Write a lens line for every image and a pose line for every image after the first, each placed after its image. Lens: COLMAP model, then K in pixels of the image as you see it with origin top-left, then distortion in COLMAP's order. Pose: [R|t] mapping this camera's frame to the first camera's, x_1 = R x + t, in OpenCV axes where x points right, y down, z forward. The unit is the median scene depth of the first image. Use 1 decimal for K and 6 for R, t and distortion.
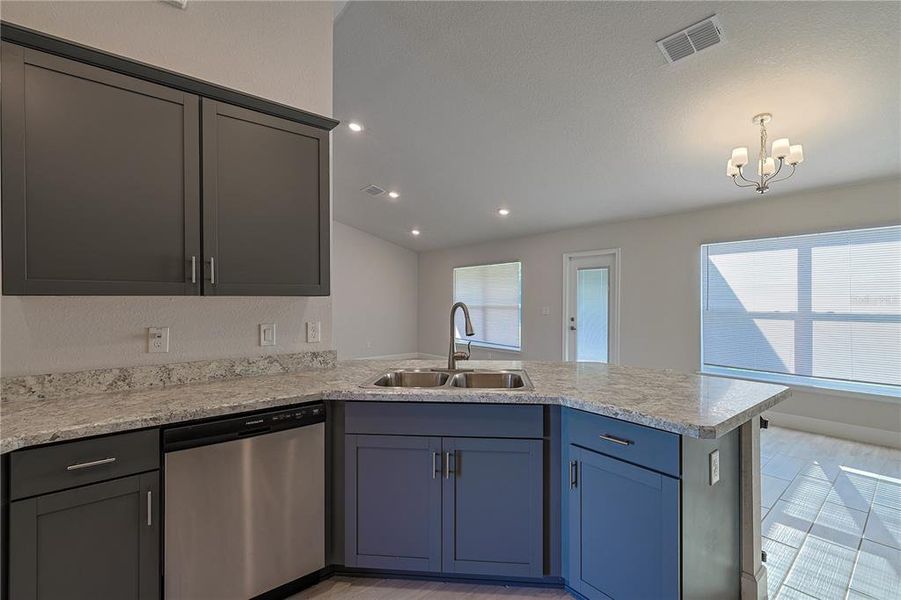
lens RADIAL K [[398.9, 0, 451.2], [0, 398.9, 299.5], [0, 0, 1]] dist [0.001743, -0.000737]
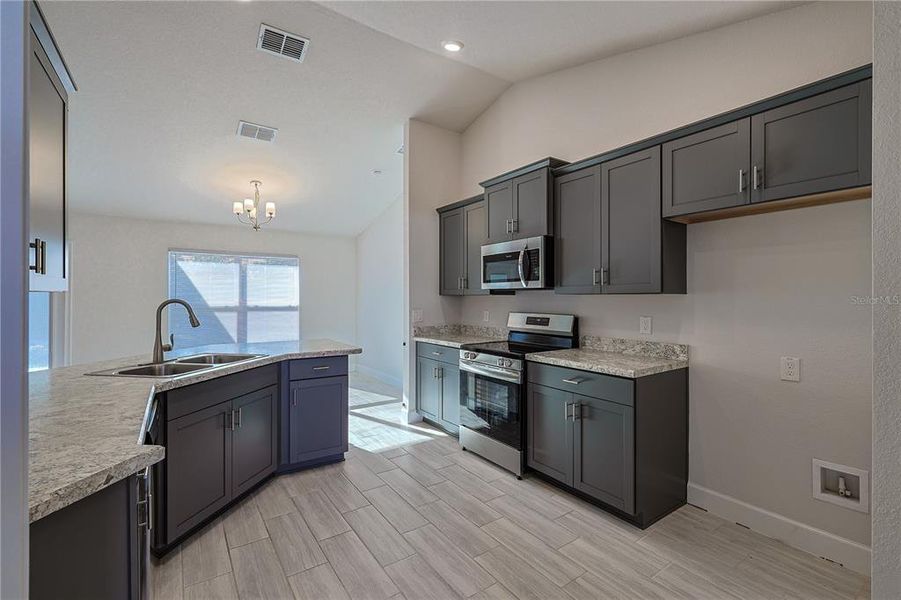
lens RADIAL K [[398.9, 0, 445.7], [0, 398.9, 299.3], [0, 0, 1]] dist [0.001743, -0.000737]
pose [[0.101104, 0.000290, 0.994876, -0.988630], [-0.003512, 0.999994, 0.000066, 0.004554], [-0.994870, -0.003500, 0.101104, 0.117786]]
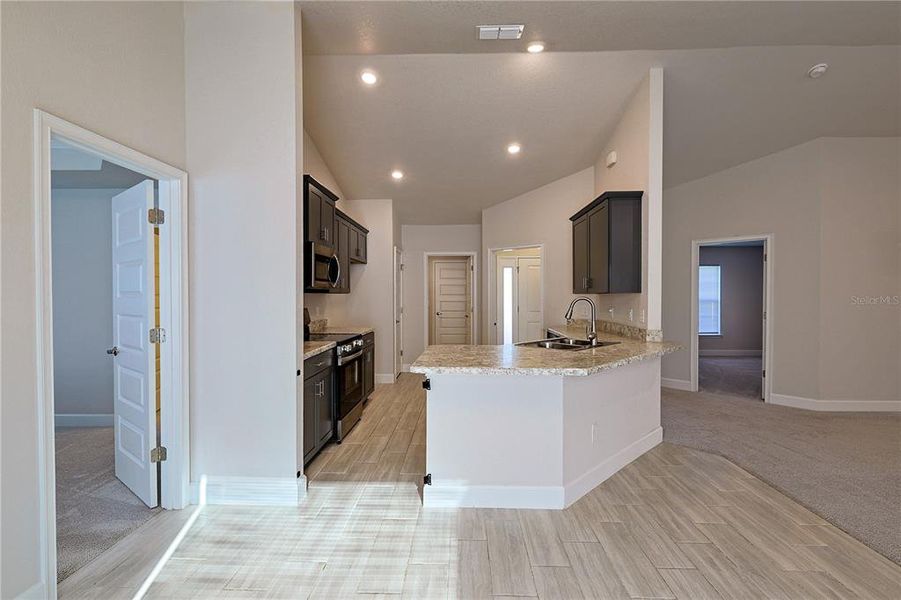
lens RADIAL K [[398.9, 0, 451.7], [0, 398.9, 301.2], [0, 0, 1]] dist [0.001743, -0.000737]
pose [[-0.663723, 0.013065, -0.747864, 1.344338], [0.007745, 0.999914, 0.010594, 0.003154], [0.747938, 0.001239, -0.663767, 1.536853]]
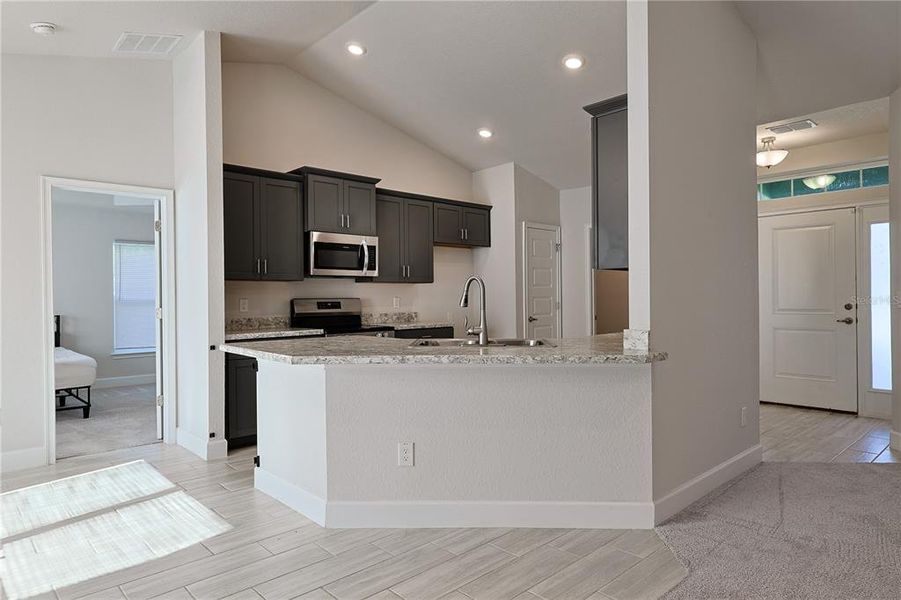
lens RADIAL K [[564.7, 0, 451.9], [0, 564.7, 298.5], [0, 0, 1]] dist [0.001828, 0.000565]
pose [[-0.998702, 0.014611, -0.048784, 0.124397], [0.014720, 0.999890, -0.001875, 0.068189], [0.048751, -0.002591, -0.998808, 2.328592]]
